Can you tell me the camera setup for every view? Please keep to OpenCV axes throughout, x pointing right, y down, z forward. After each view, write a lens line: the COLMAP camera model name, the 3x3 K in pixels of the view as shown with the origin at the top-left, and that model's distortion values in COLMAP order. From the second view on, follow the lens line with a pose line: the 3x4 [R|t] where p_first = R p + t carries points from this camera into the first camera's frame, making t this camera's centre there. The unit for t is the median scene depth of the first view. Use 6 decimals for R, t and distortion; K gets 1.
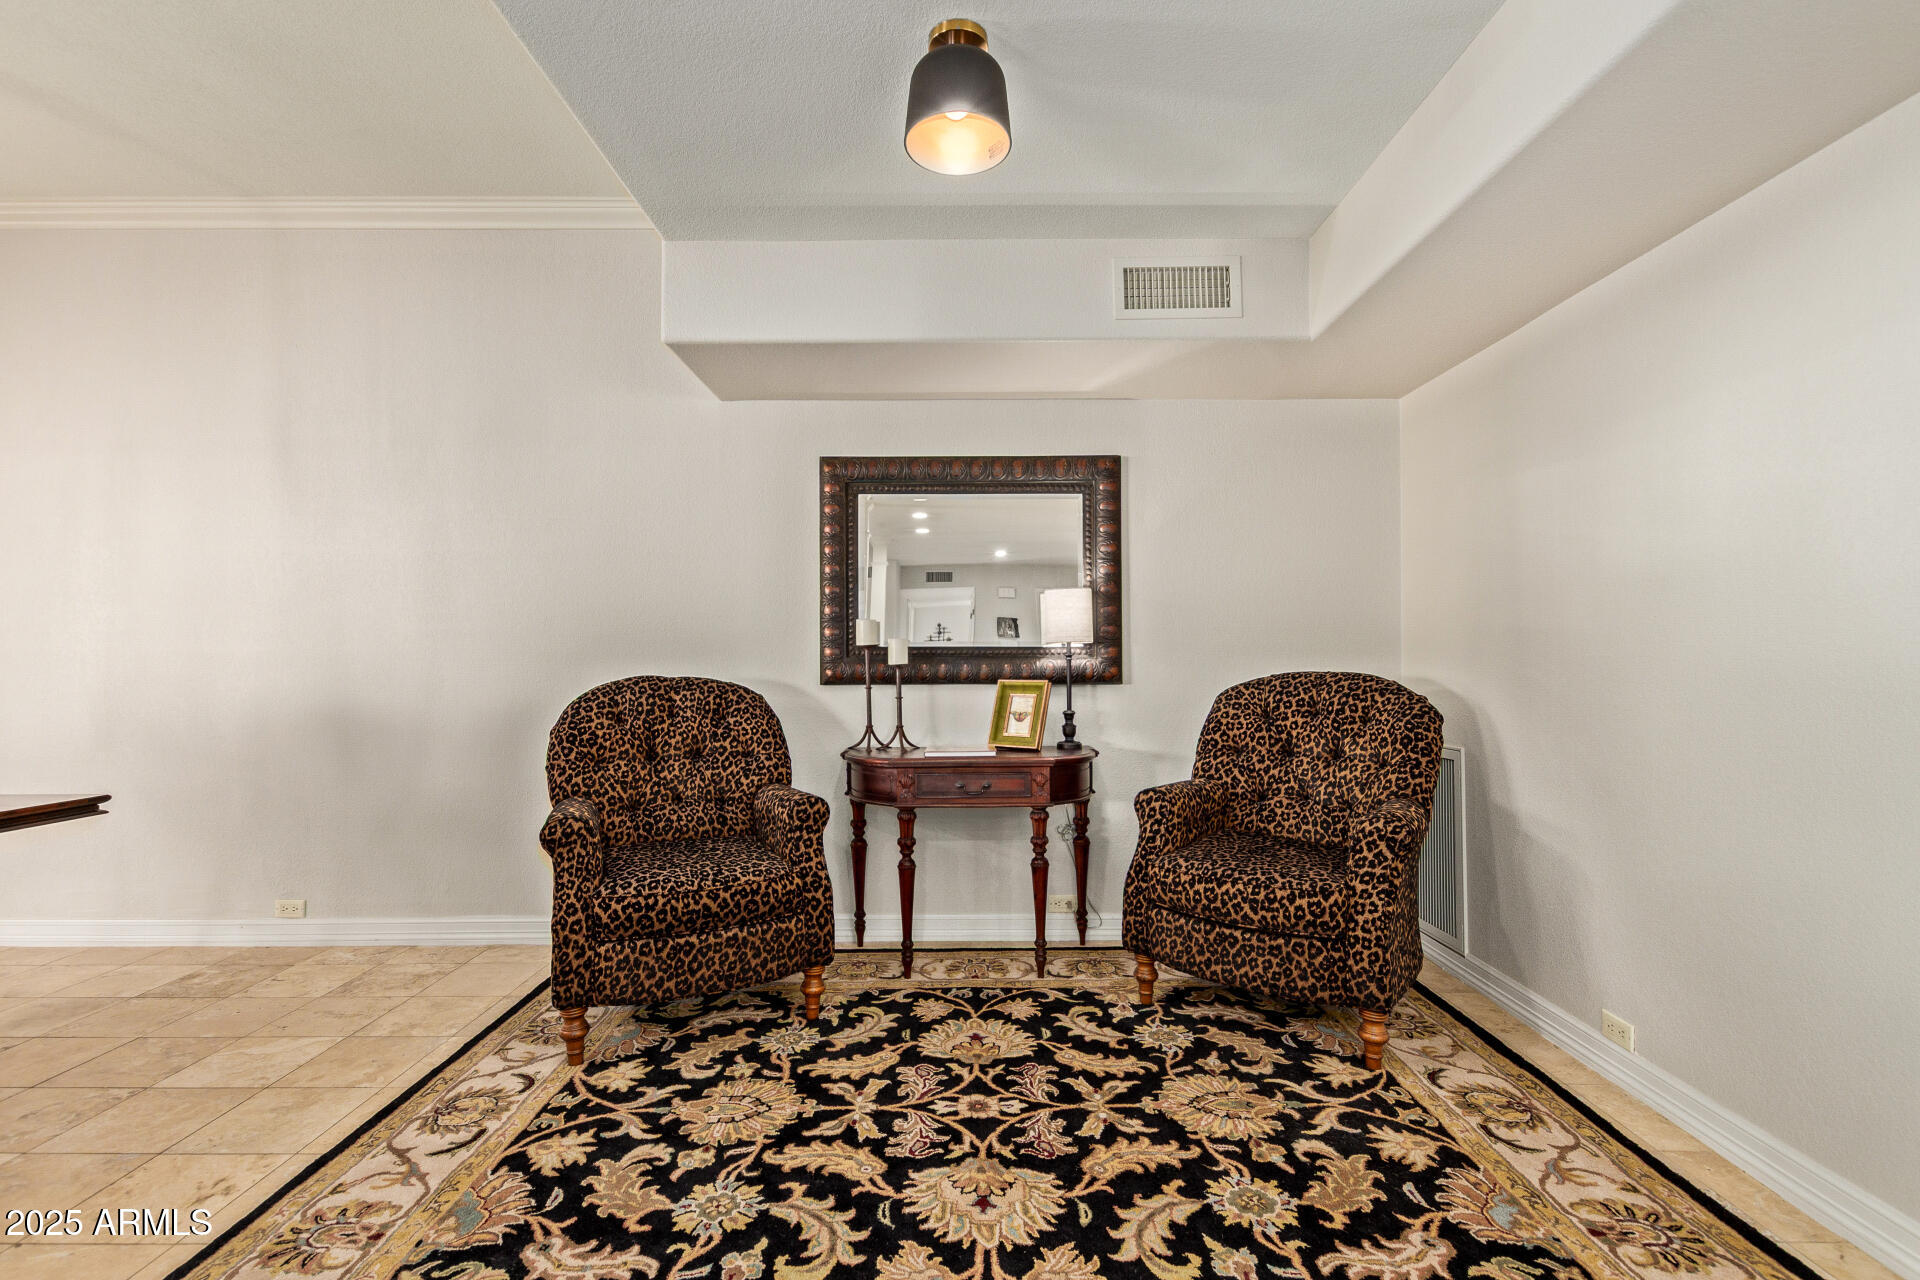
lens RADIAL K [[873.6, 0, 959.6], [0, 873.6, 656.5], [0, 0, 1]] dist [0.004095, -0.000445]
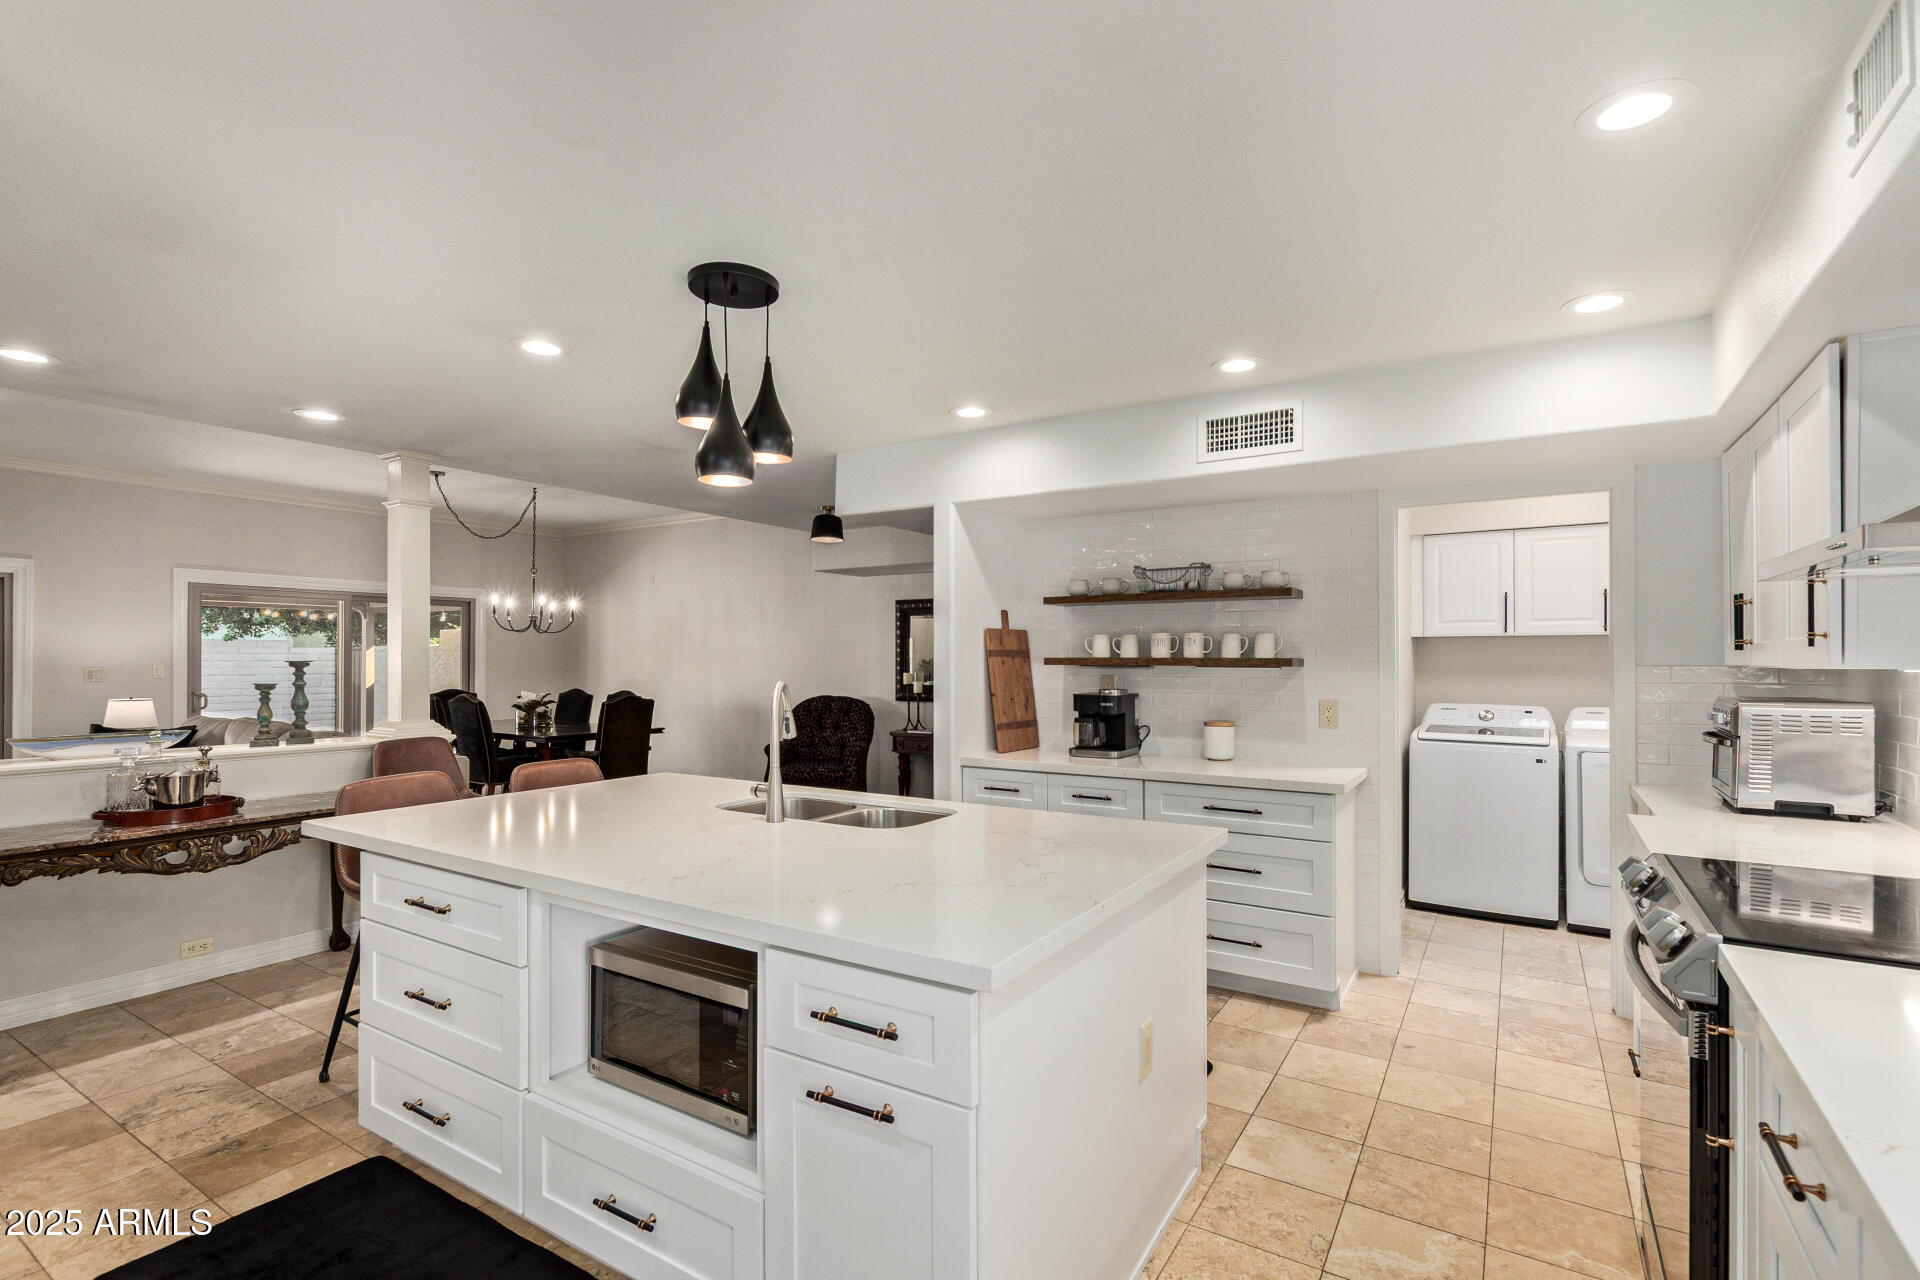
lens RADIAL K [[873.6, 0, 959.6], [0, 873.6, 656.5], [0, 0, 1]] dist [0.004095, -0.000445]
pose [[0.843567, 0.002201, -0.537020, 1.672161], [-0.003649, 0.999992, -0.001634, -0.110056], [0.537012, 0.003338, 0.843568, -1.155101]]
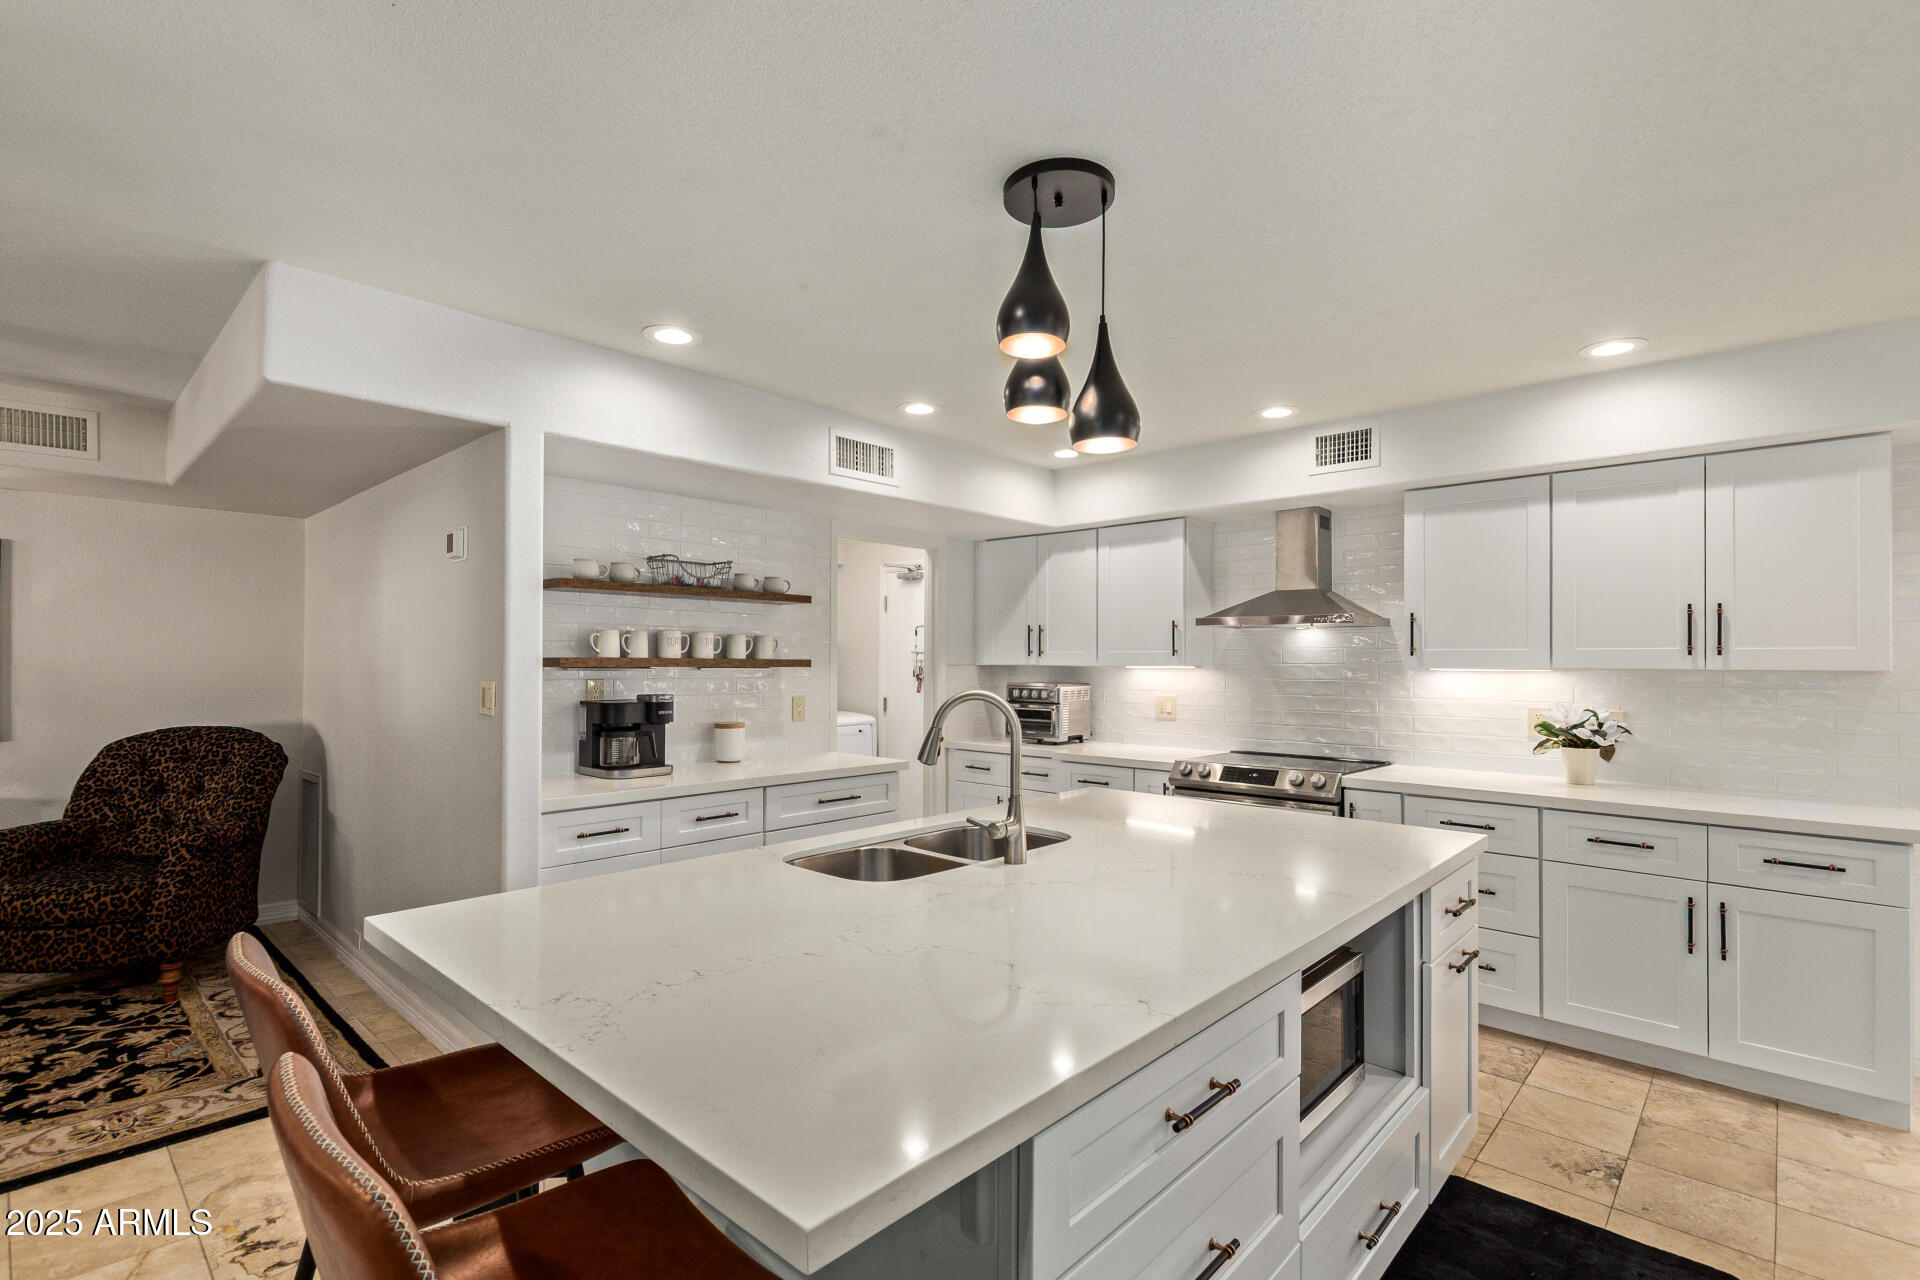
lens RADIAL K [[904.0, 0, 930.7], [0, 904.0, 658.1], [0, 0, 1]] dist [0.013233, 0.000235]
pose [[0.696151, 0.008252, 0.717848, 0.238077], [-0.005280, 0.999966, -0.006375, -0.103856], [-0.717876, 0.000647, 0.696171, -0.947316]]
